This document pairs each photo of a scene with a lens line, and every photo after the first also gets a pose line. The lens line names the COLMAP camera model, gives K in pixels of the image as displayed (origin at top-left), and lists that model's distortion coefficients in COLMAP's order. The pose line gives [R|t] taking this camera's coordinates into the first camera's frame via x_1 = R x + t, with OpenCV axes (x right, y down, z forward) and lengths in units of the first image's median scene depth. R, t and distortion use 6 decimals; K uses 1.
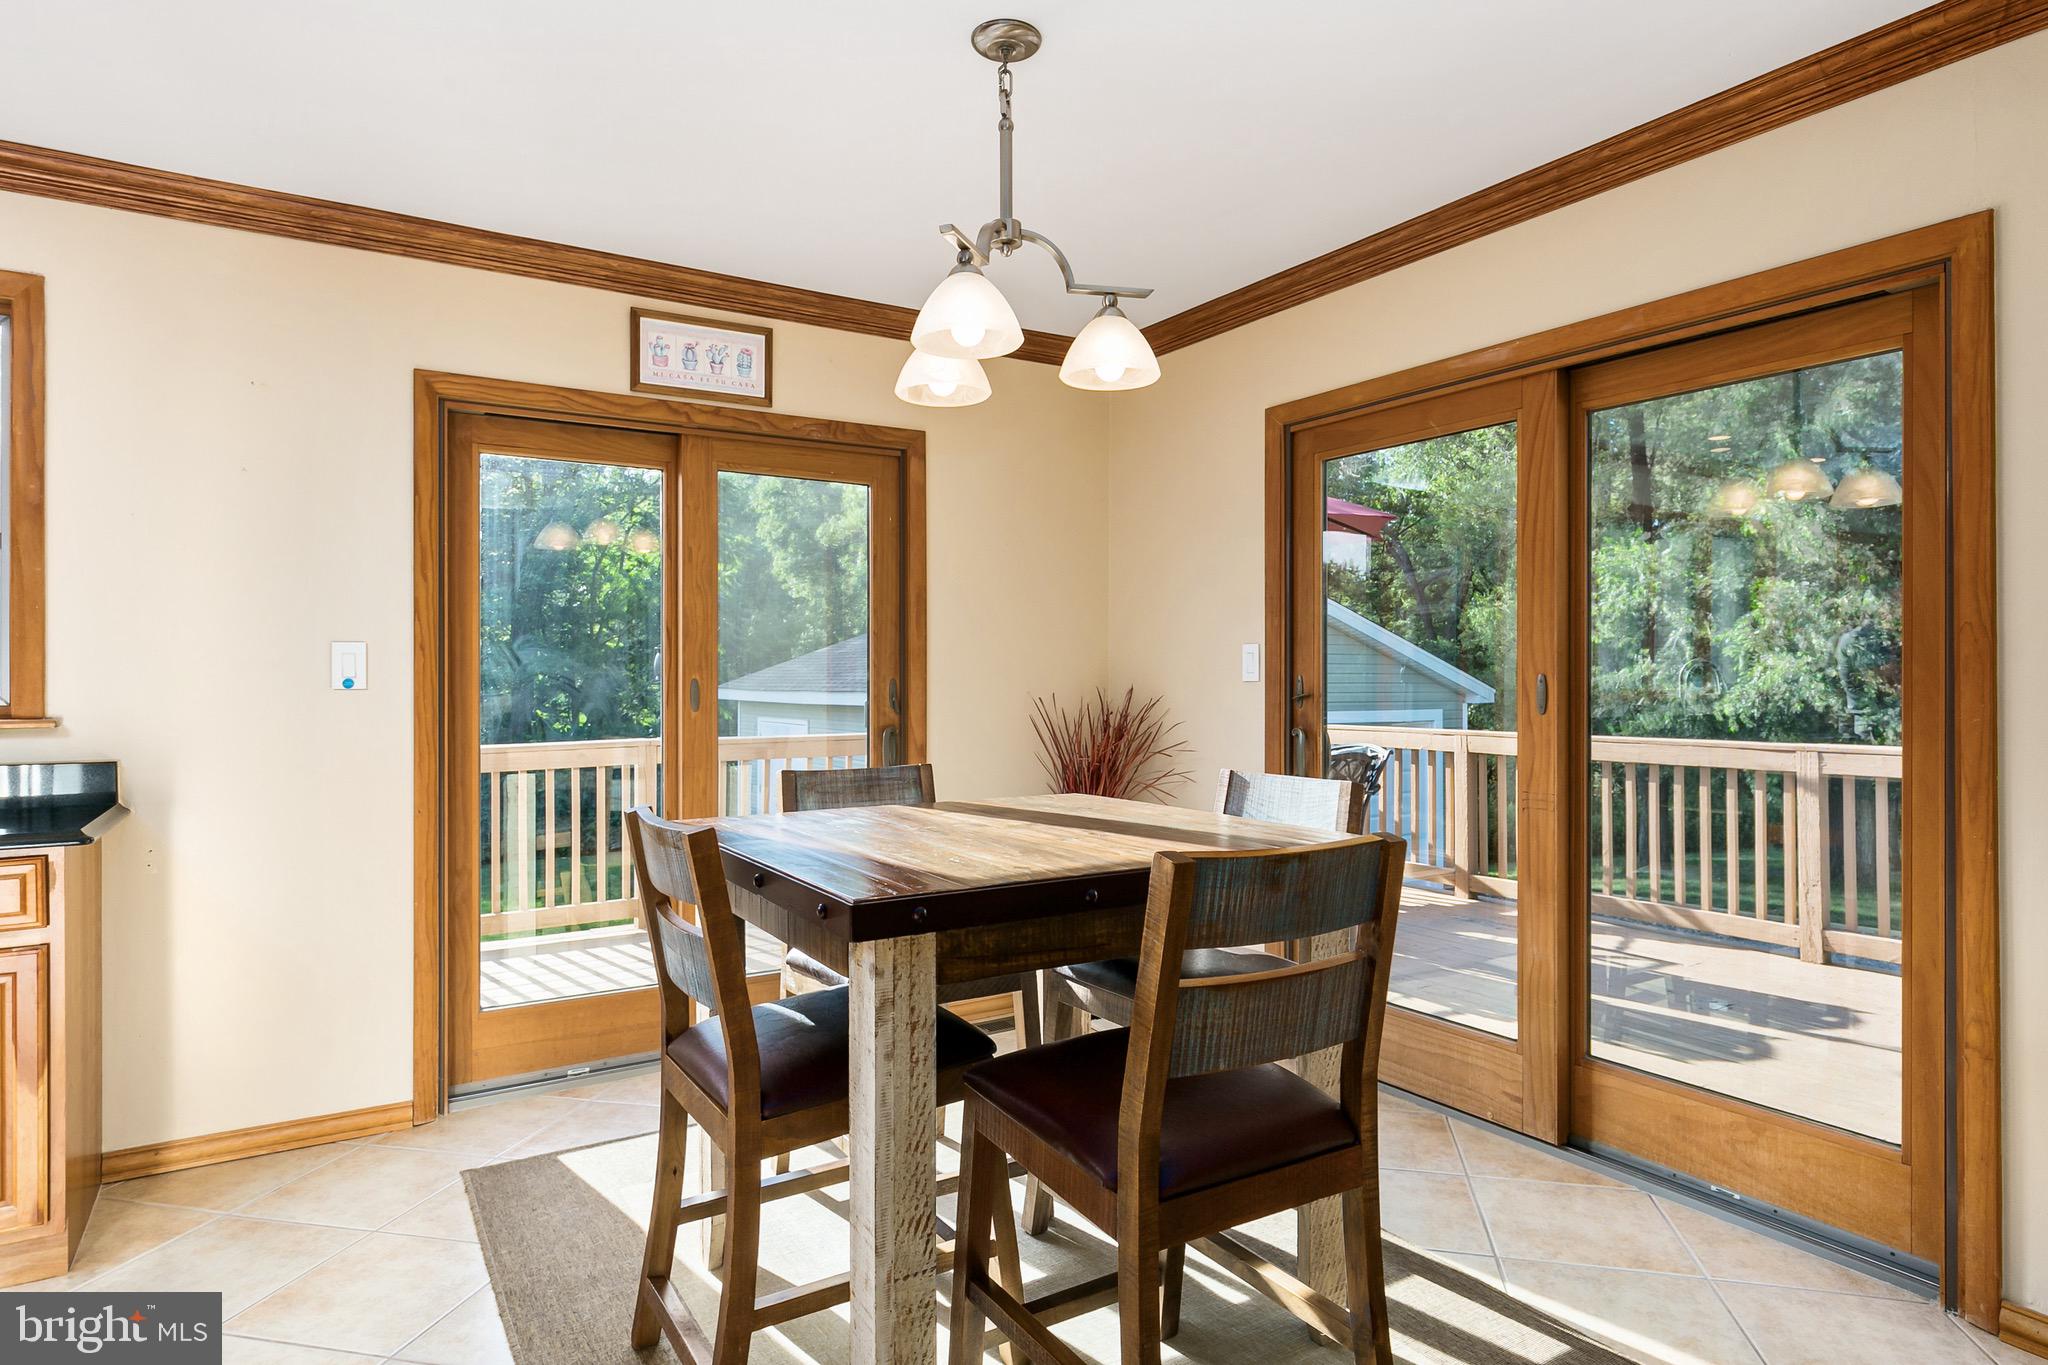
lens RADIAL K [[1163.8, 0, 1024.0], [0, 1163.8, 682.5], [0, 0, 1]] dist [0.000925, 0.000153]
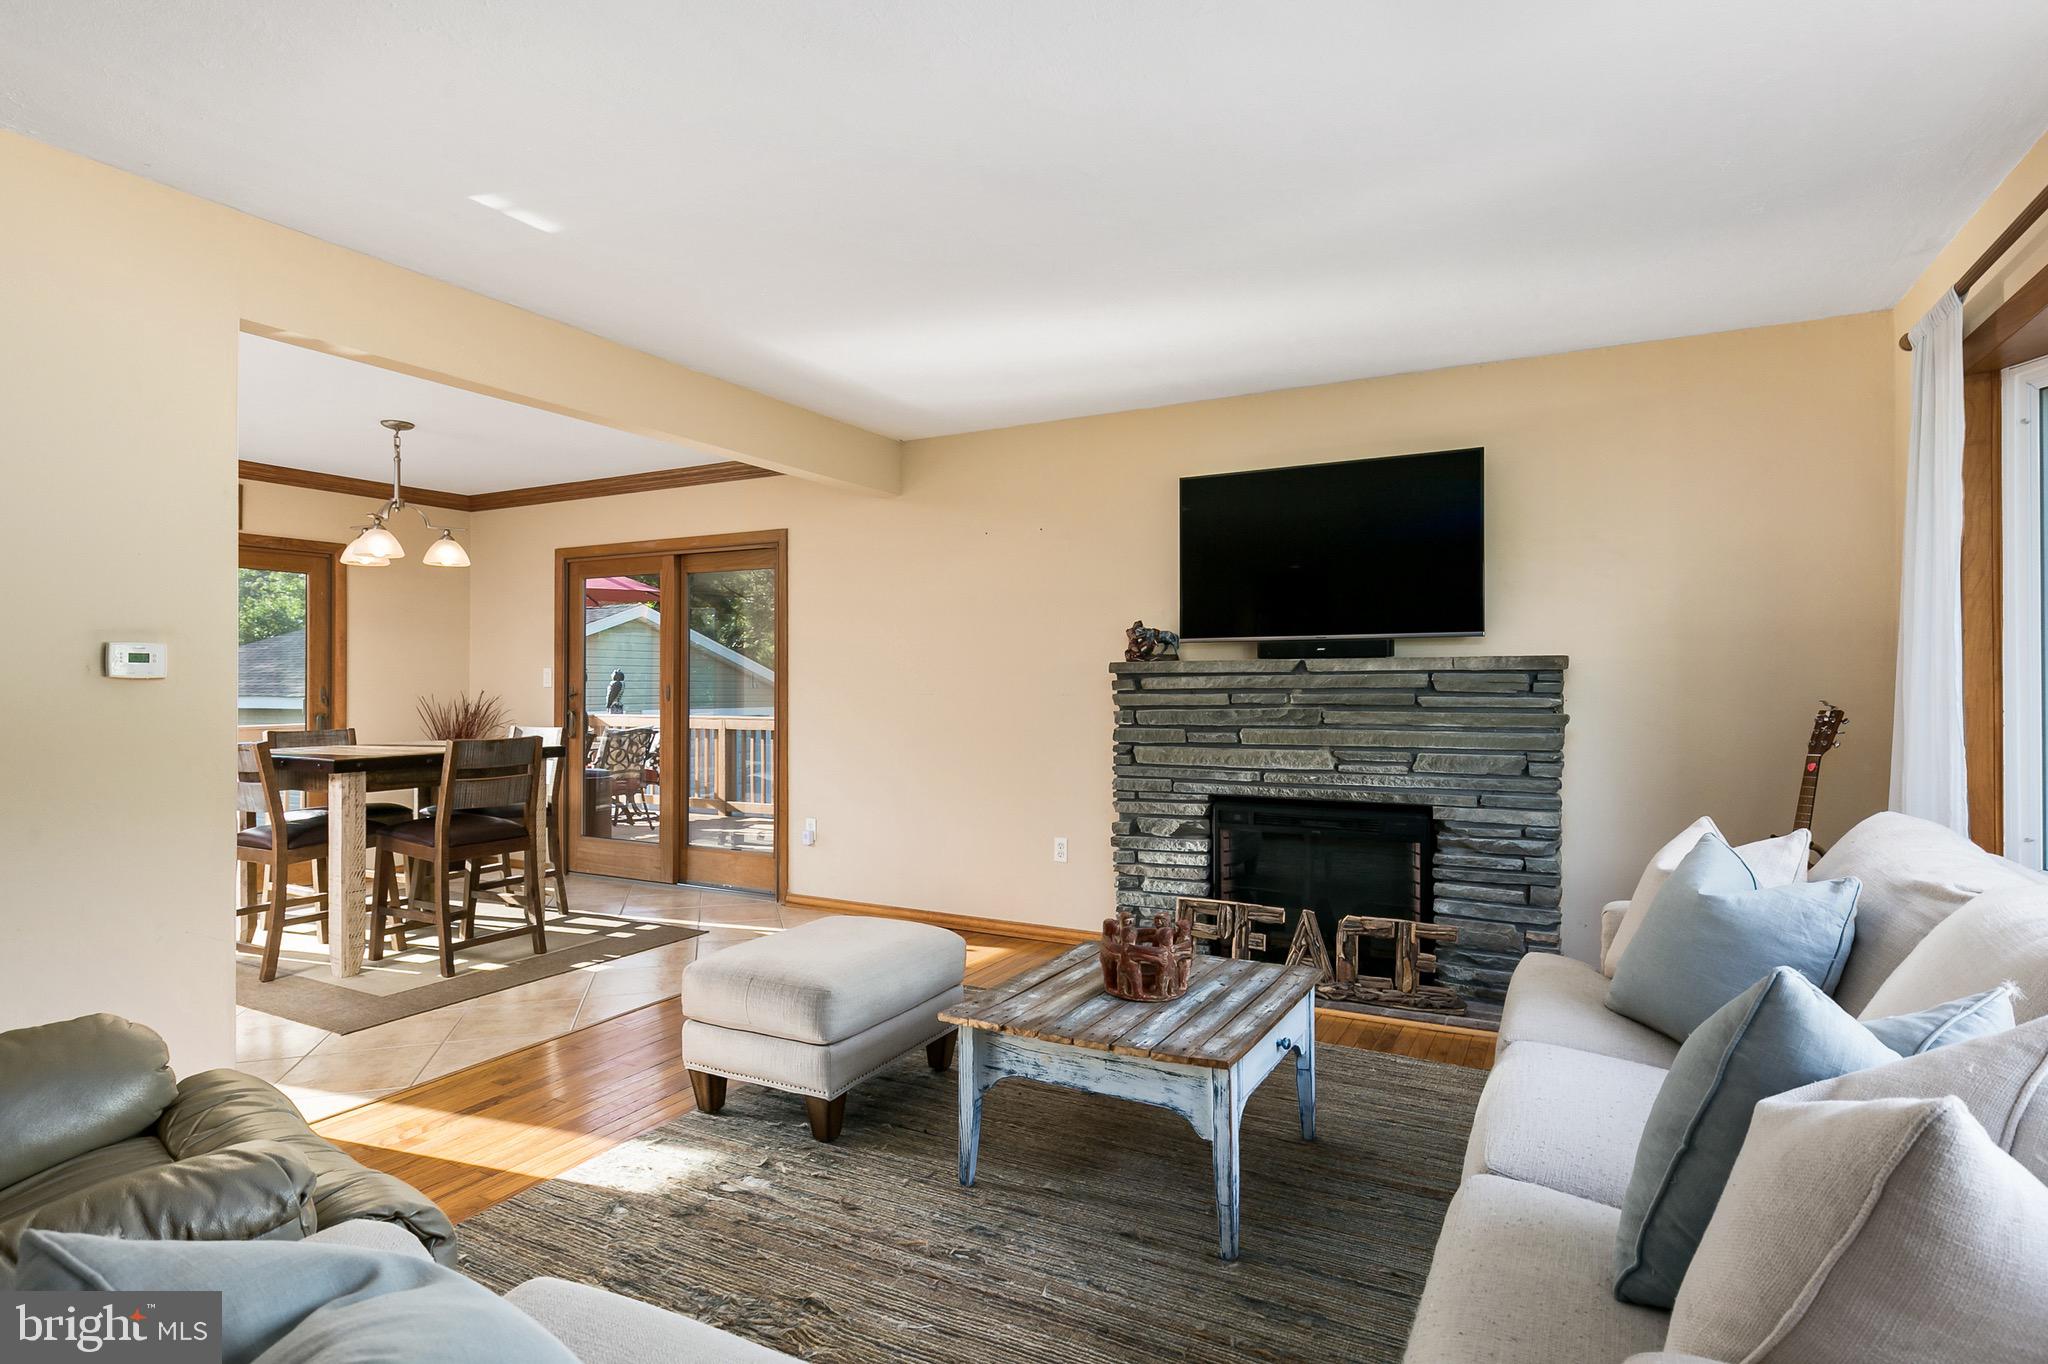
lens RADIAL K [[1069.1, 0, 1055.7], [0, 1069.1, 678.0], [0, 0, 1]] dist [0.002052, 0.000036]
pose [[0.865031, 0.003760, 0.501704, 0.033273], [0.000349, 0.999967, -0.008096, -0.001402], [-0.501718, 0.007178, 0.865001, -0.998145]]
